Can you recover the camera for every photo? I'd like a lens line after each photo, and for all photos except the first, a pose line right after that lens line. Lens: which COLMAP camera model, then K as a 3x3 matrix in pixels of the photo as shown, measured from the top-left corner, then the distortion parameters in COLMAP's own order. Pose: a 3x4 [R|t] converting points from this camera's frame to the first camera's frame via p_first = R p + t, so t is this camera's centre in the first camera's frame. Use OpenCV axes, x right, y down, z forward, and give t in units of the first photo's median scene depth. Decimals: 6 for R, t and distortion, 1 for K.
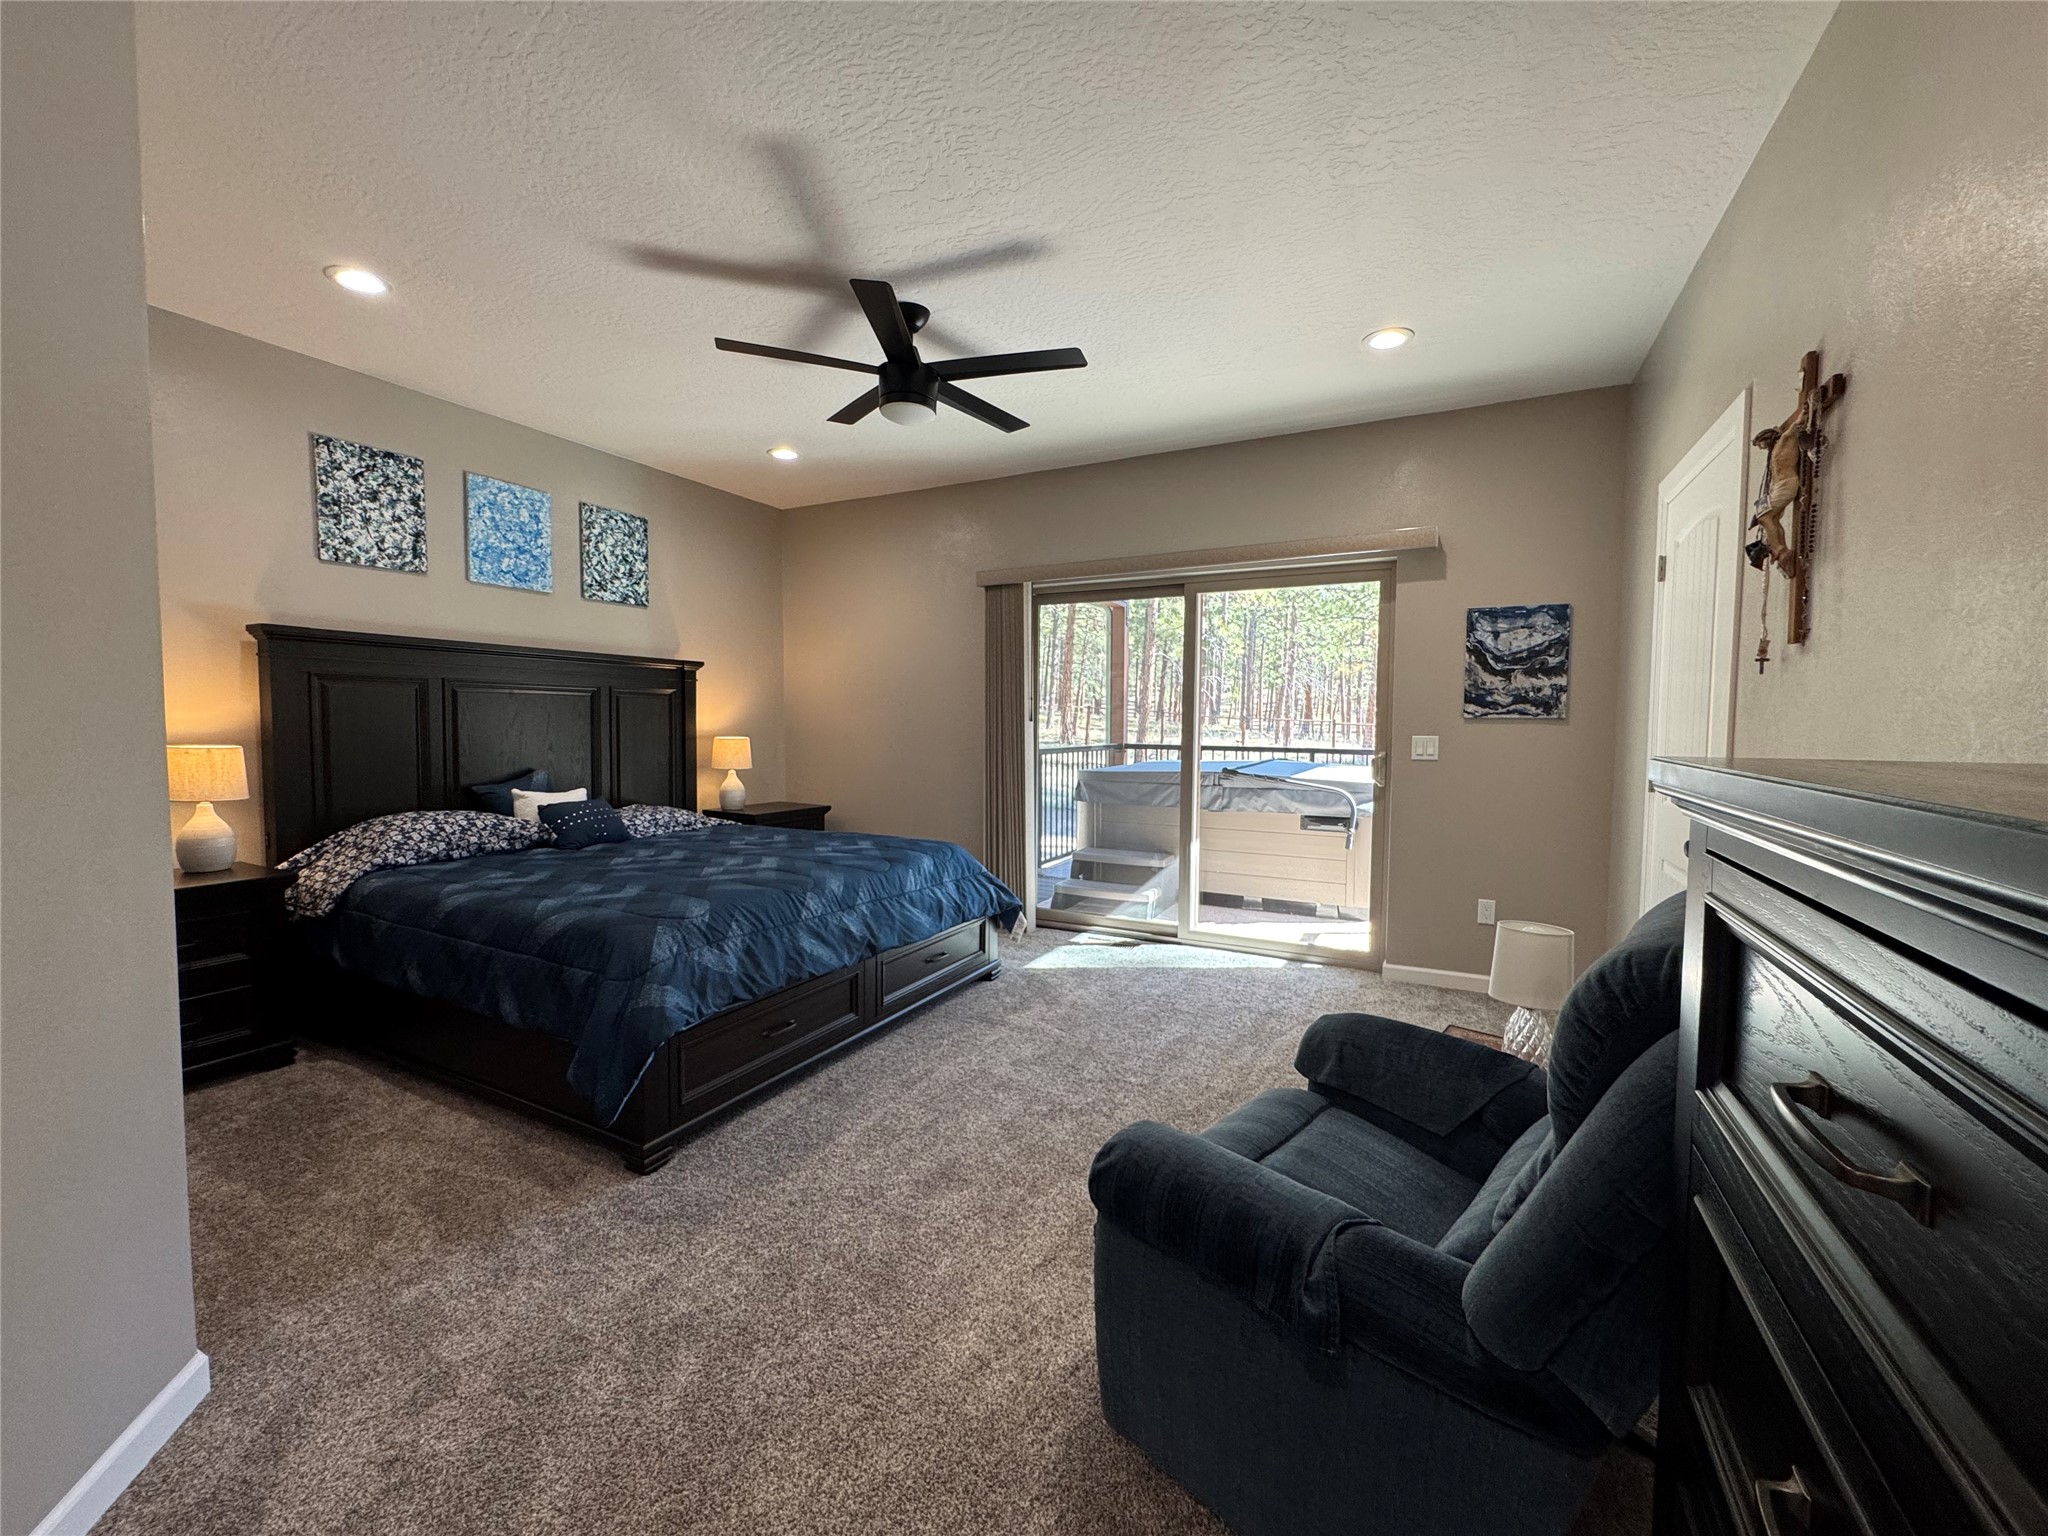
lens RADIAL K [[822.9, 0, 1019.9], [0, 822.9, 766.9], [0, 0, 1]] dist [-0.001401, -0.000024]
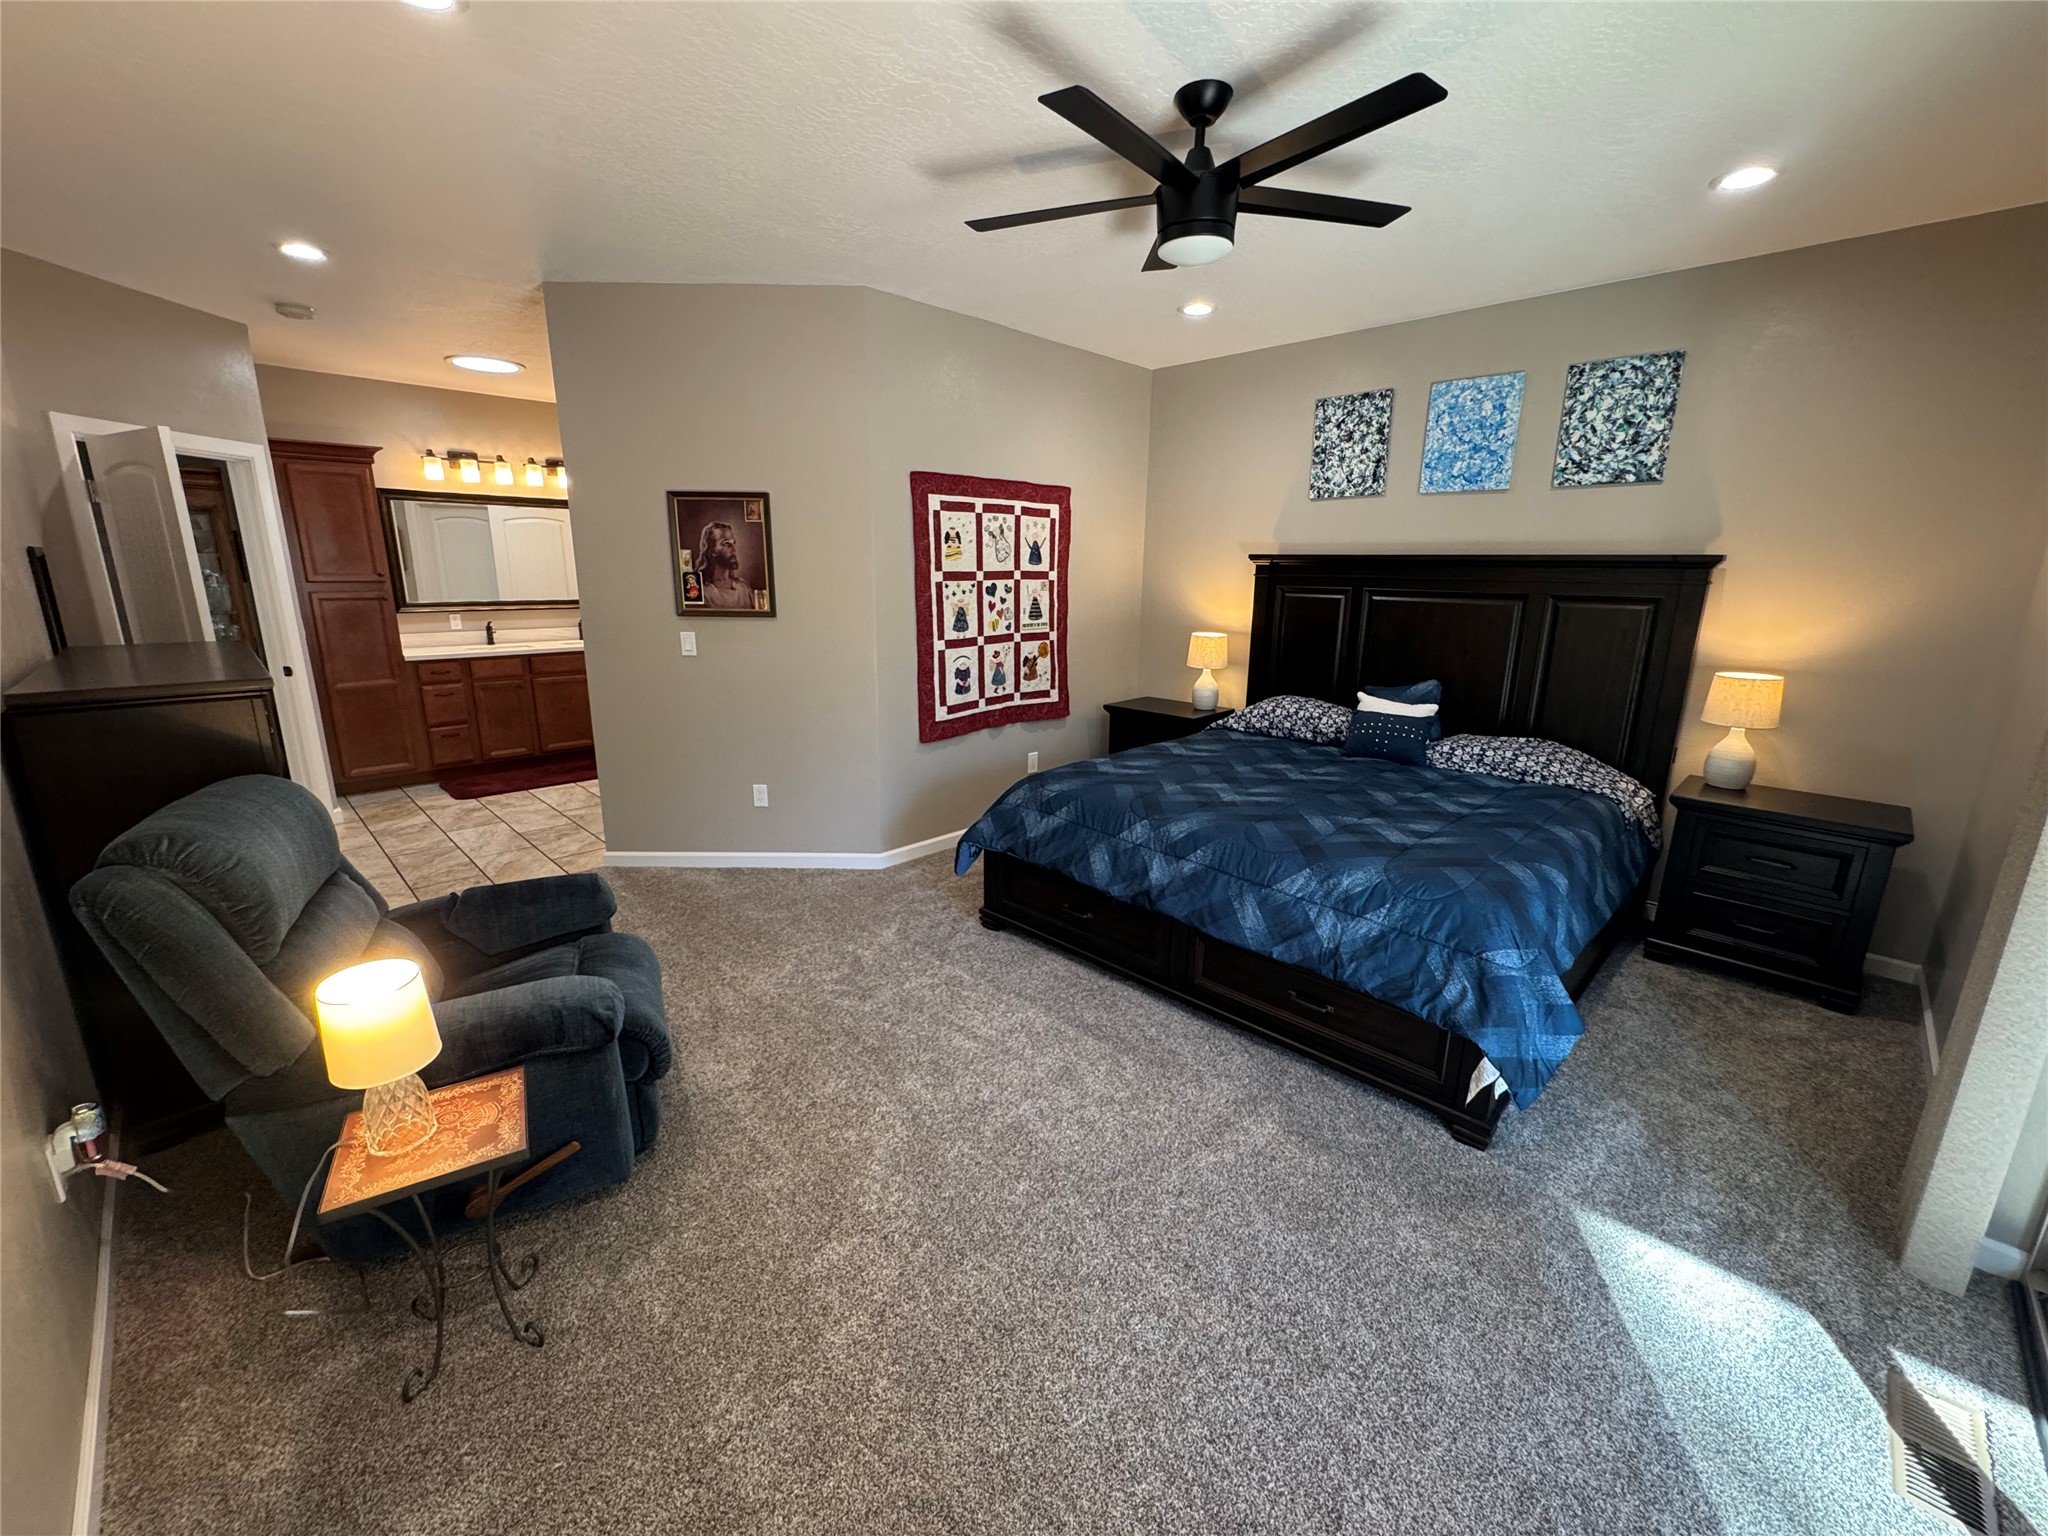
lens RADIAL K [[822.9, 0, 1016.4], [0, 822.9, 764.5], [0, 0, 1]] dist [-0.001401, -0.000024]
pose [[-0.299963, 0.214565, -0.929508, 0.573308], [-0.063448, 0.967732, 0.243864, -0.120259], [0.951839, 0.132126, -0.276669, 0.893438]]
